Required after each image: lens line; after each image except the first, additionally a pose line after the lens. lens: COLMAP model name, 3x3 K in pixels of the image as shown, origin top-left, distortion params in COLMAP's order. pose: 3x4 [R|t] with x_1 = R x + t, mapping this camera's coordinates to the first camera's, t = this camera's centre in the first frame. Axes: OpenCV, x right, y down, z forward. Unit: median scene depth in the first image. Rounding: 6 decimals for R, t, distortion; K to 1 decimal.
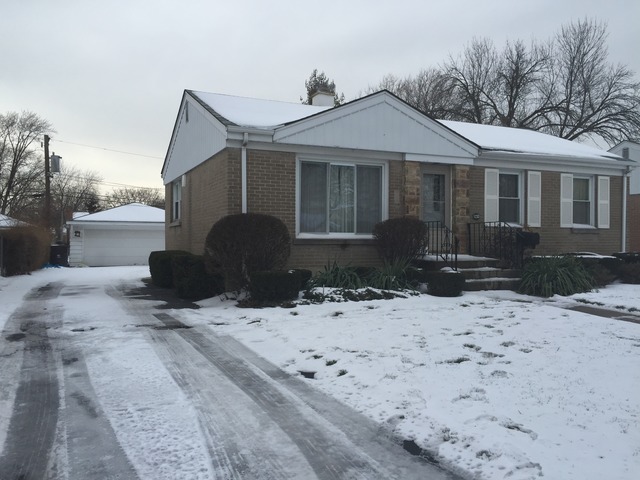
lens RADIAL K [[554.8, 0, 320.0], [0, 554.8, 240.0], [0, 0, 1]] dist [0.051115, -0.018004]
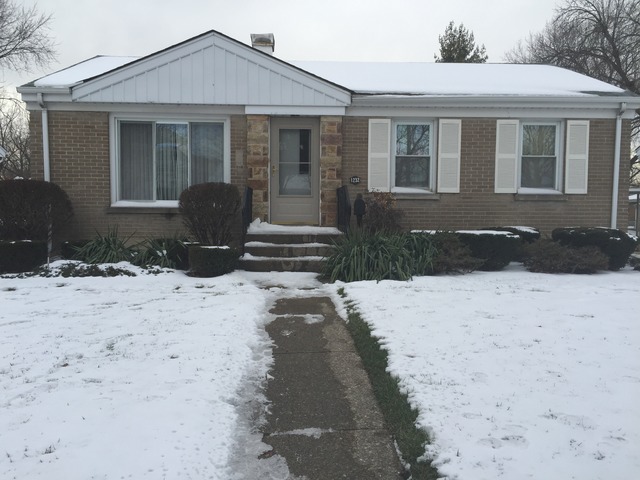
lens RADIAL K [[554.8, 0, 320.0], [0, 554.8, 240.0], [0, 0, 1]] dist [0.051115, -0.018004]
pose [[0.922555, 0.024103, -0.385113, 0.558310], [-0.004250, 0.998621, 0.052319, 0.002518], [0.385843, -0.046630, 0.921385, 0.244953]]
